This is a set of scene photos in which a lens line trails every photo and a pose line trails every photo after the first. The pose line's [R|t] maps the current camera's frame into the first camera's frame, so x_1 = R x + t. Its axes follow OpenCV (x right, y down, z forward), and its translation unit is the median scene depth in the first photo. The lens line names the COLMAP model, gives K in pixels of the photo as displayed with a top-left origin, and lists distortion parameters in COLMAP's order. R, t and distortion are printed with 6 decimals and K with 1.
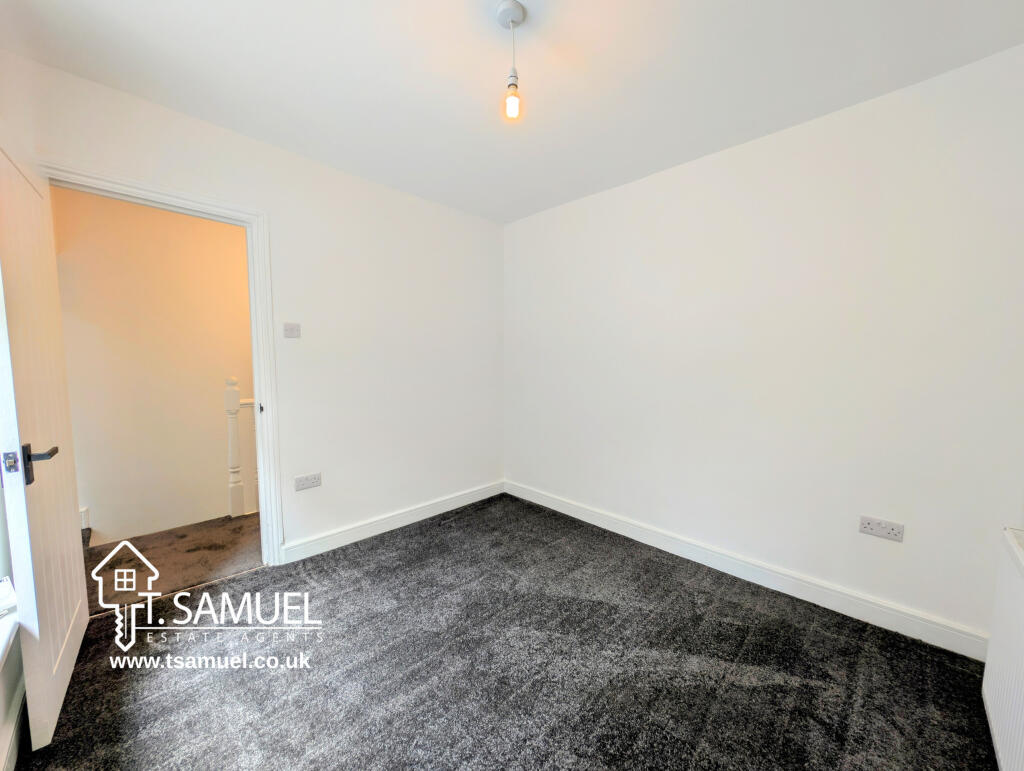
lens RADIAL K [[369.3, 0, 512.0], [0, 369.3, 385.5], [0, 0, 1]] dist [0.000465, -0.004227]
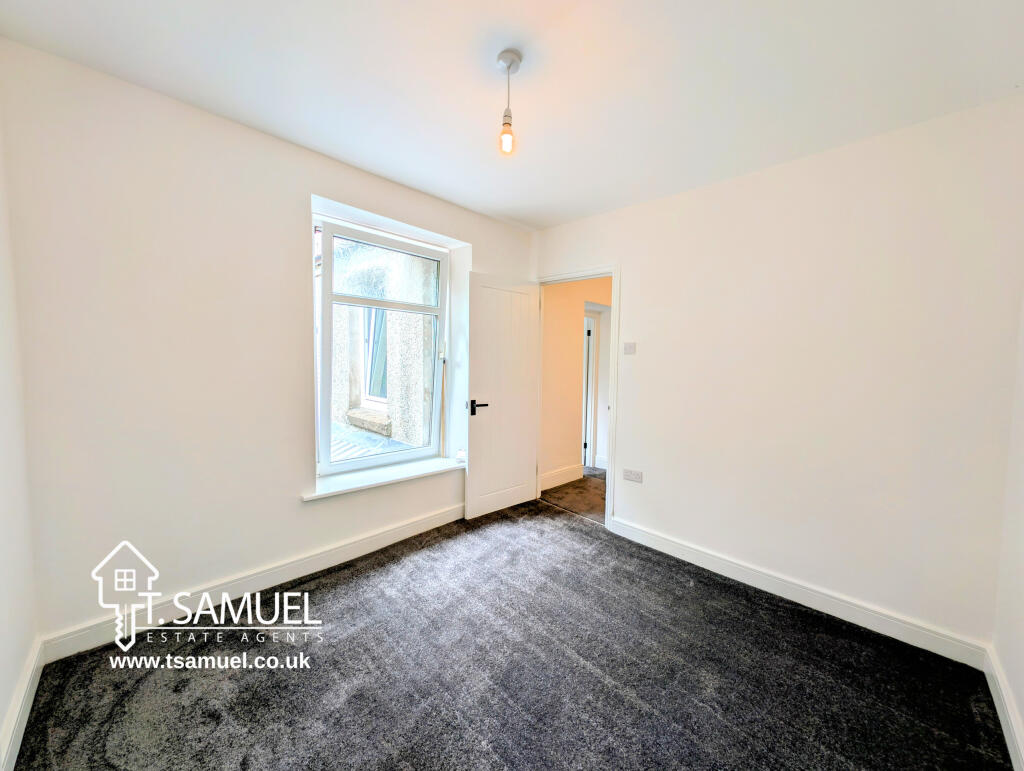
lens RADIAL K [[369.3, 0, 512.0], [0, 369.3, 385.5], [0, 0, 1]] dist [0.000465, -0.004227]
pose [[0.031000, 0.052190, -0.998156, 1.134646], [-0.101400, 0.993648, 0.048805, -0.081747], [0.994363, 0.099700, 0.036095, 1.034864]]
